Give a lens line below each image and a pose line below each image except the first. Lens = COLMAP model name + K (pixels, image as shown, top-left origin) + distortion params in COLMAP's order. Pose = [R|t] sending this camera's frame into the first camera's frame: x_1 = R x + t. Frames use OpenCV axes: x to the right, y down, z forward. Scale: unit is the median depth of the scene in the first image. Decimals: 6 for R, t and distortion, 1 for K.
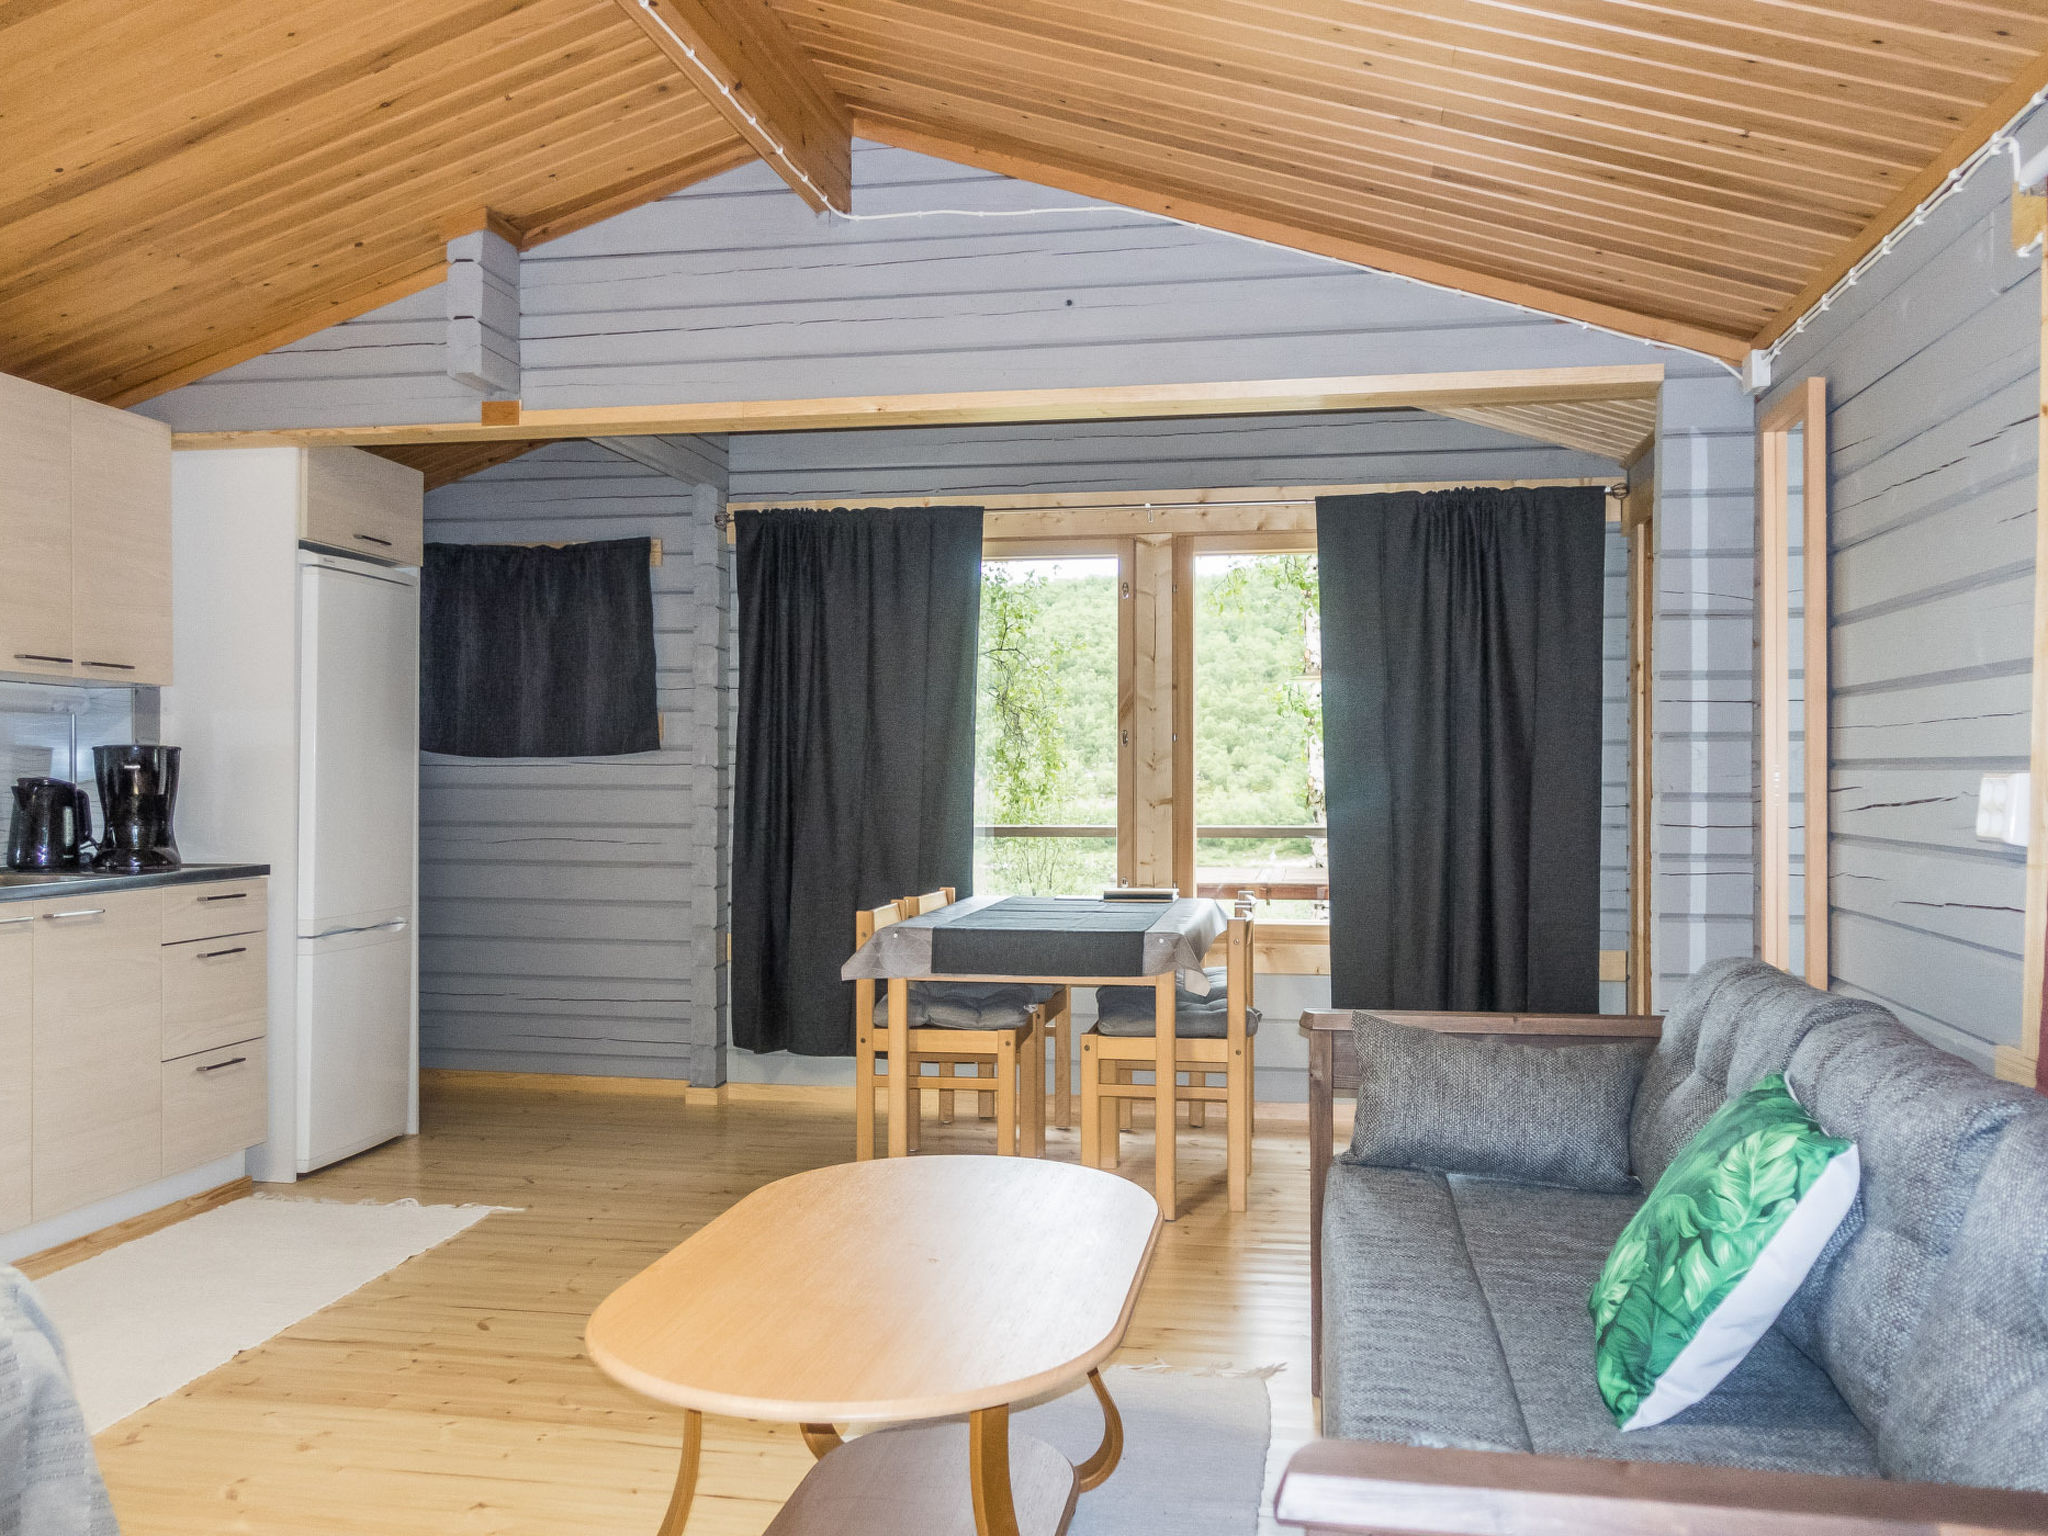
lens RADIAL K [[1605.5, 0, 1024.0], [0, 1605.5, 768.0], [0, 0, 1]] dist [0.010589, -0.005582]
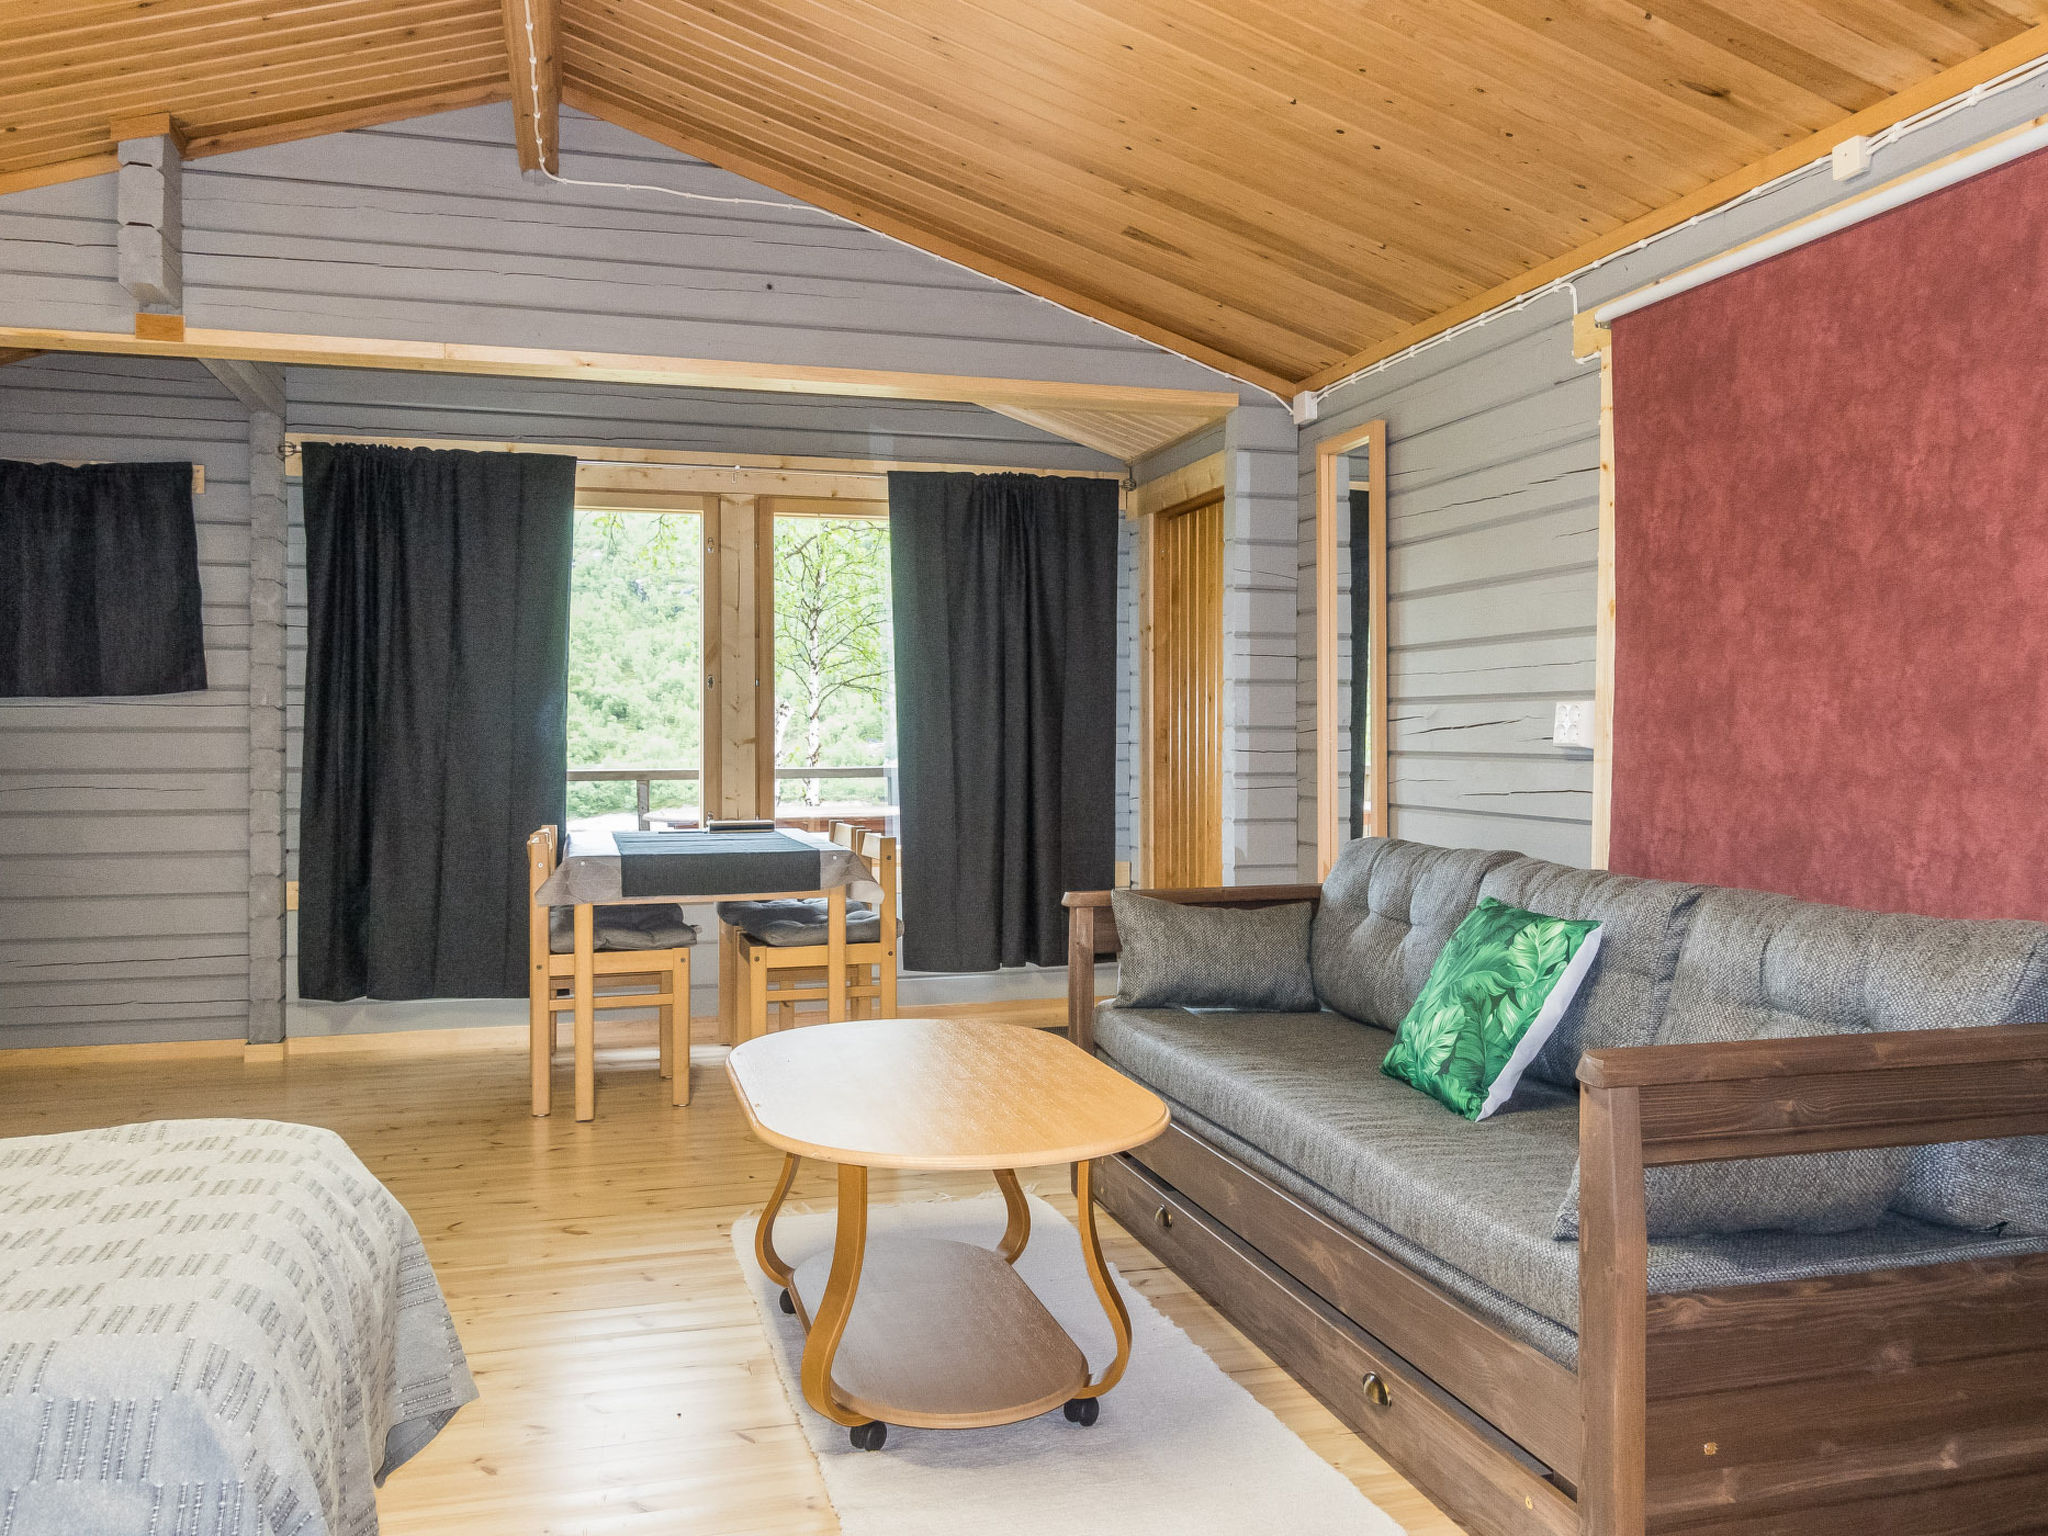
lens RADIAL K [[1614.9, 0, 1019.2], [0, 1614.9, 733.6], [0, 0, 1]] dist [0.013275, -0.007021]
pose [[0.898894, -0.001763, 0.438162, -0.271863], [0.000432, 0.999995, 0.003137, 0.014732], [-0.438166, -0.002631, 0.898890, -0.075628]]
